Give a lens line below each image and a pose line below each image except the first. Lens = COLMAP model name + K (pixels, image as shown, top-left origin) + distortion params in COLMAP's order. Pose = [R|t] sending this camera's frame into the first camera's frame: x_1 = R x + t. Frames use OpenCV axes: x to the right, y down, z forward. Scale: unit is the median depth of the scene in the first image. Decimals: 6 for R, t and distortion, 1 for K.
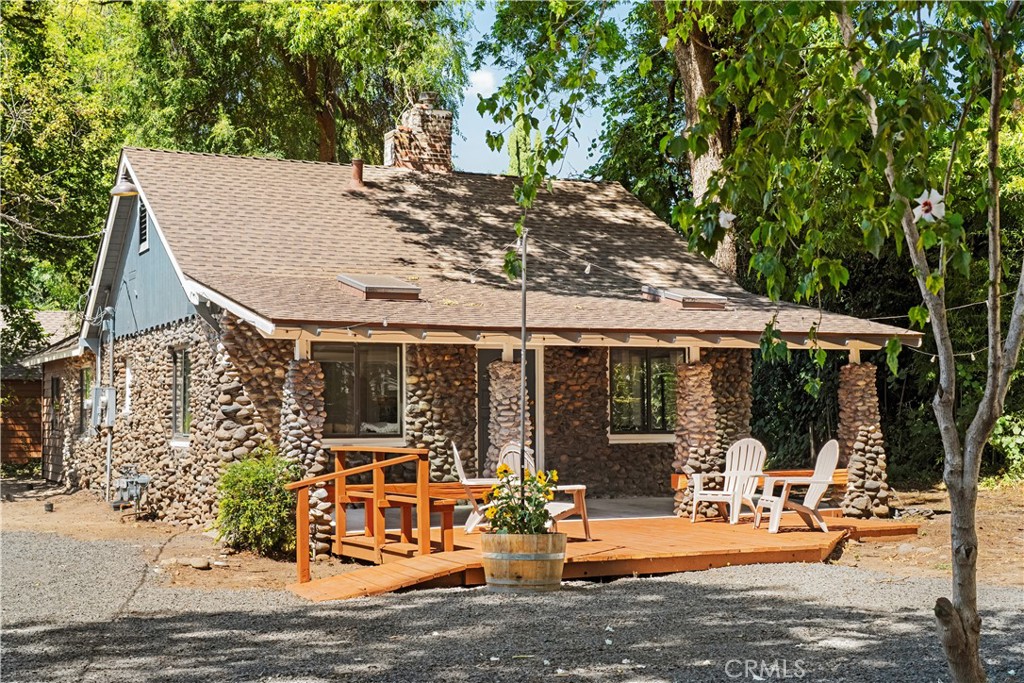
lens RADIAL K [[1422.2, 0, 511.3], [0, 1422.2, 341.0], [0, 0, 1]] dist [0.023854, 0.000000]
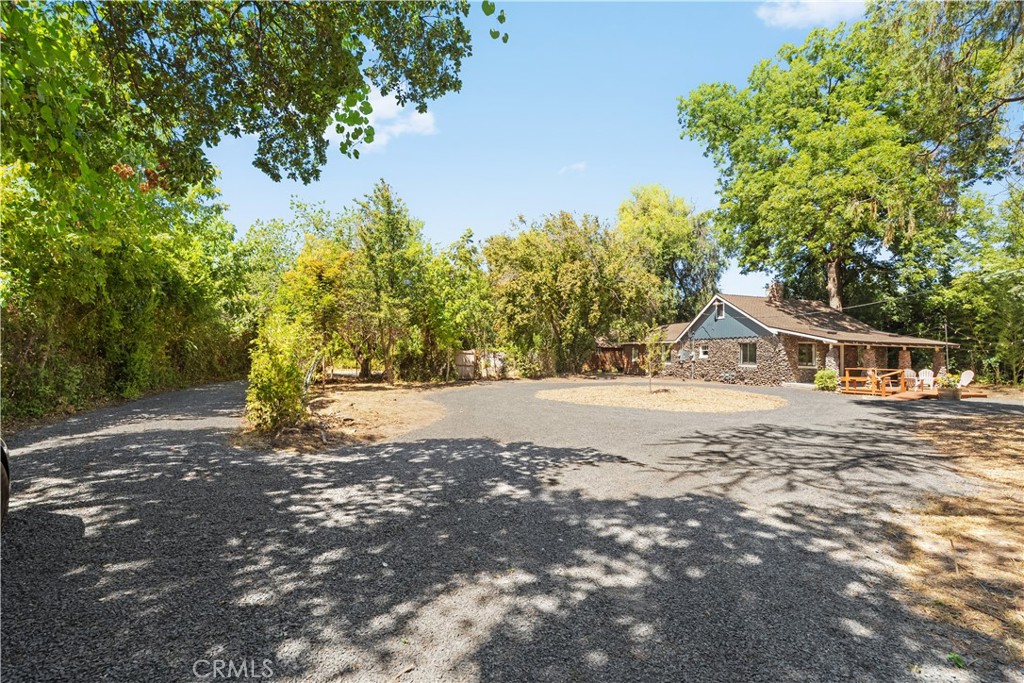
lens RADIAL K [[454.8, 0, 511.3], [0, 454.8, 344.0], [0, 0, 1]] dist [0.000458, 0.000724]
pose [[0.989170, 0.023690, -0.144852, -0.800256], [-0.020313, 0.999487, 0.024754, -0.012753], [0.145364, -0.021544, 0.989144, -0.465316]]
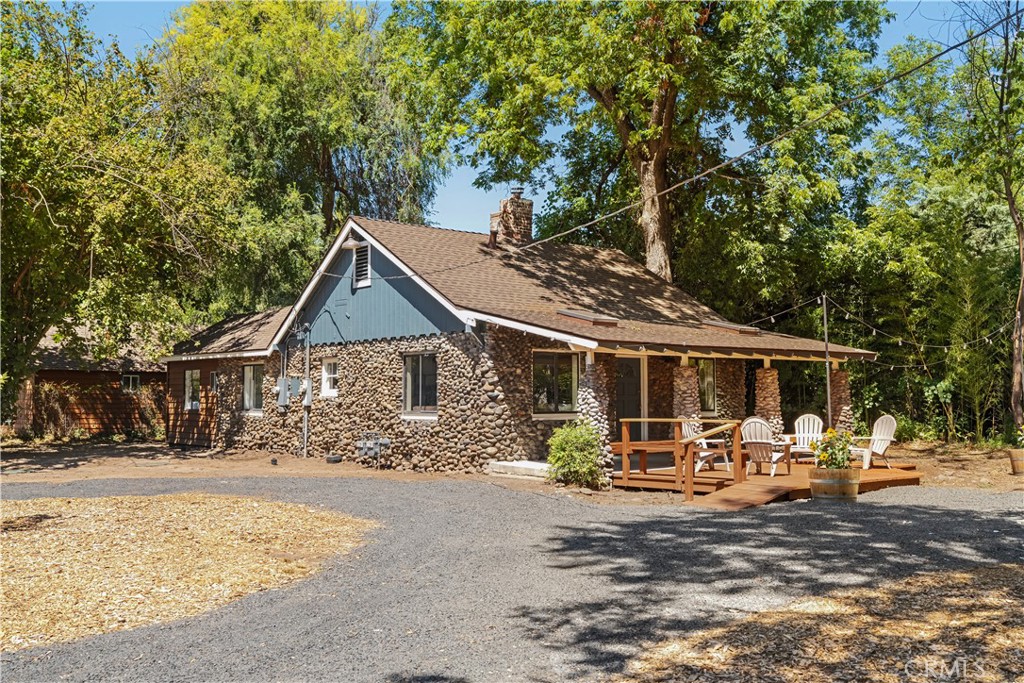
lens RADIAL K [[1019.4, 0, 512.0], [0, 1019.4, 337.2], [0, 0, 1]] dist [0.059268, 0.000000]
pose [[0.967615, 0.018686, 0.251736, -0.450944], [-0.016893, 0.999814, -0.009285, -0.004515], [-0.251863, 0.004731, 0.967751, -0.072054]]
